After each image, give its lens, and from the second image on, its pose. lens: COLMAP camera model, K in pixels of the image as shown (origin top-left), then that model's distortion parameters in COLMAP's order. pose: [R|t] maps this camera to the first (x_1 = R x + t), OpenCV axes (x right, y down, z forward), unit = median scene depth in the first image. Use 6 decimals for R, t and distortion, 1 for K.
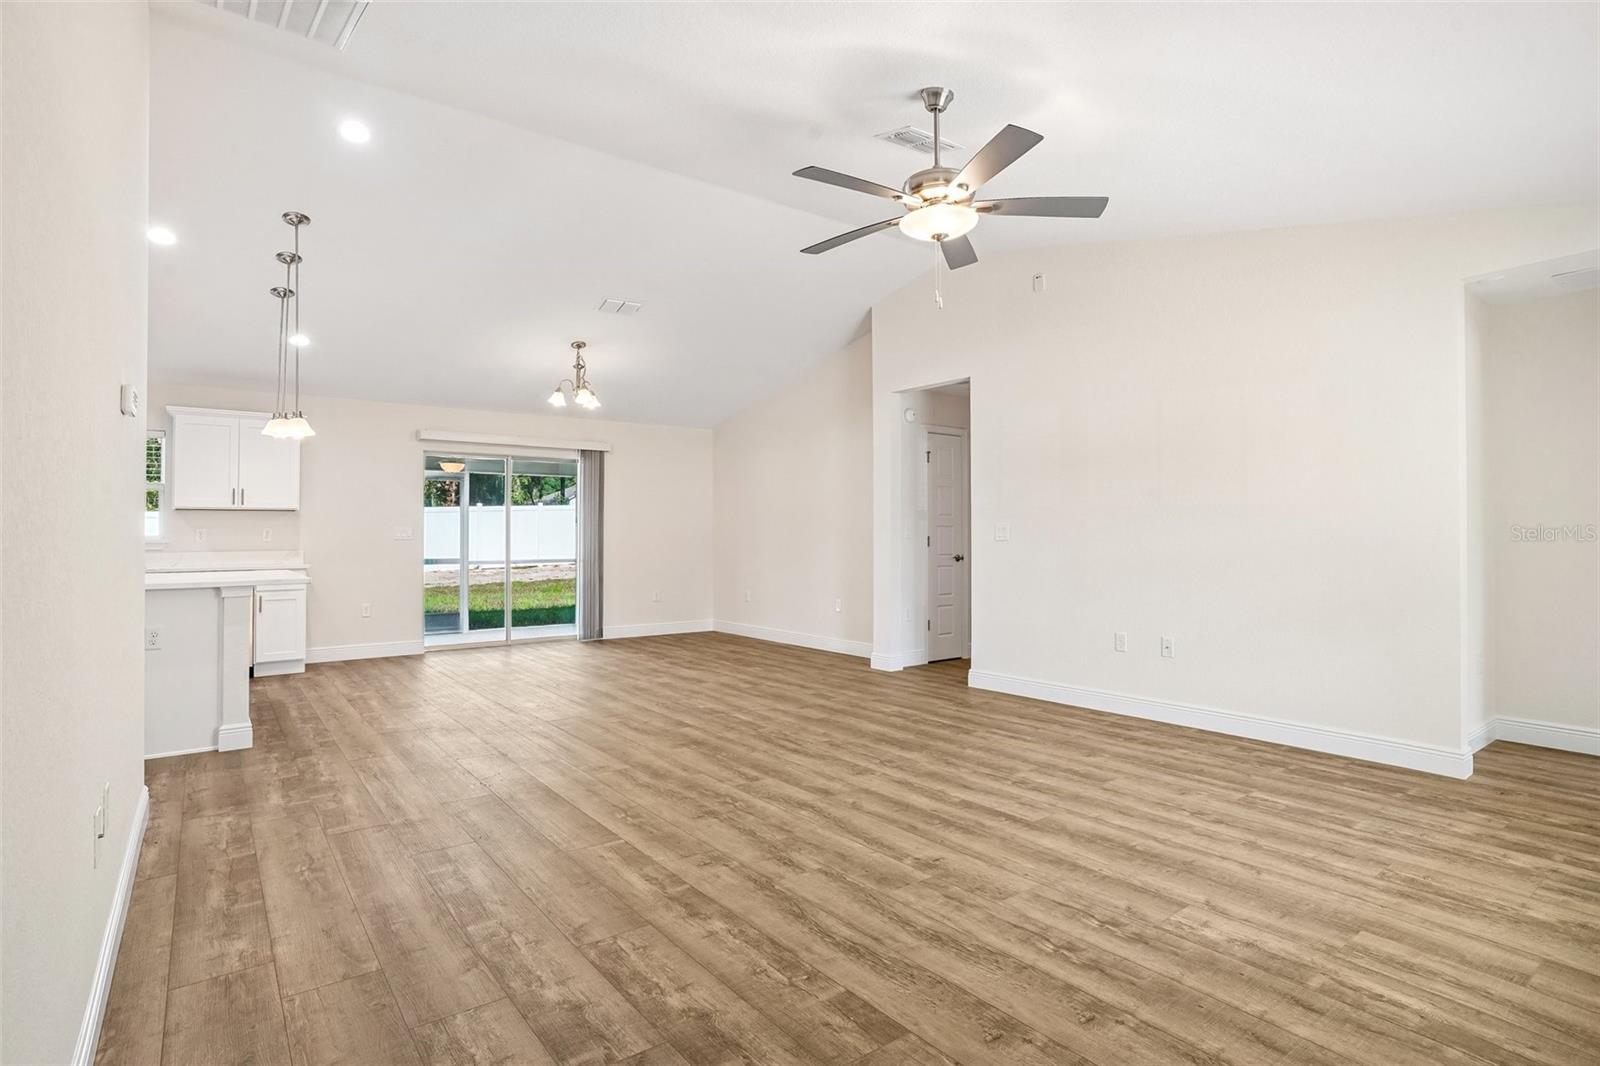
lens RADIAL K [[759.7, 0, 807.2], [0, 759.7, 536.6], [0, 0, 1]] dist [0.000901, -0.000035]
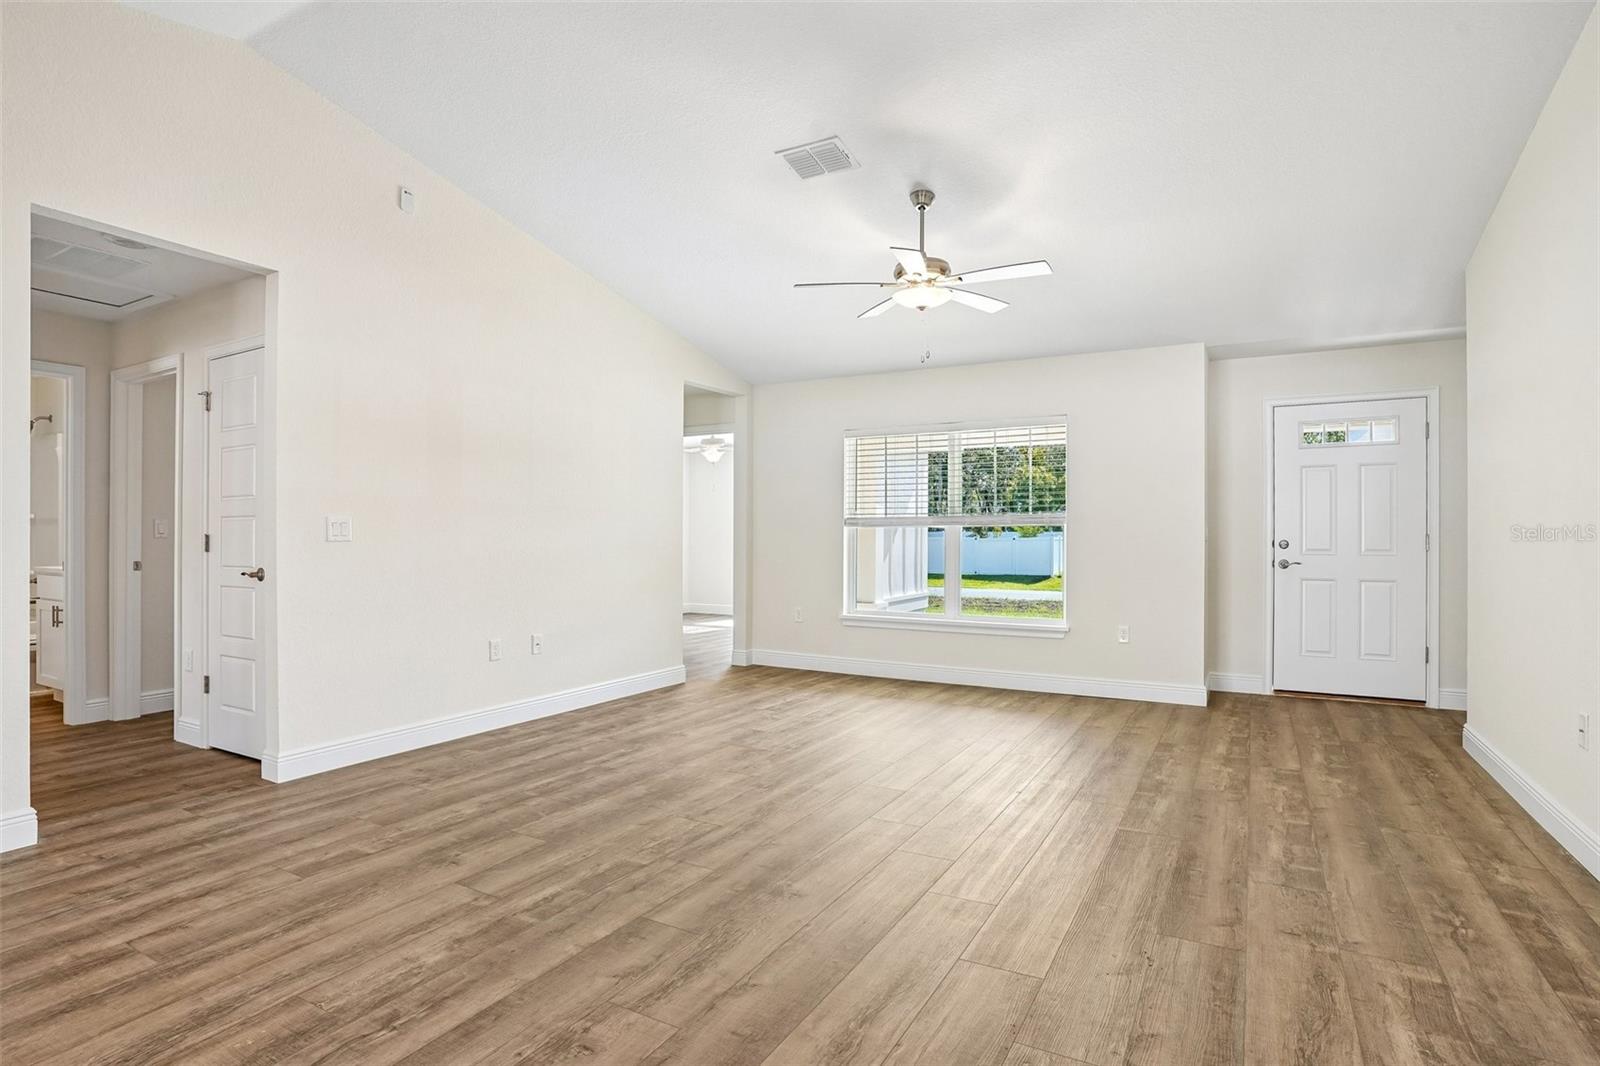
lens RADIAL K [[820.2, 0, 805.9], [0, 820.2, 543.9], [0, 0, 1]] dist [0.022432, 0.002638]
pose [[-0.394514, 0.008630, 0.918849, -1.397955], [-0.012902, 0.999805, -0.014930, 0.045371], [-0.918799, -0.017745, -0.394326, 2.317485]]
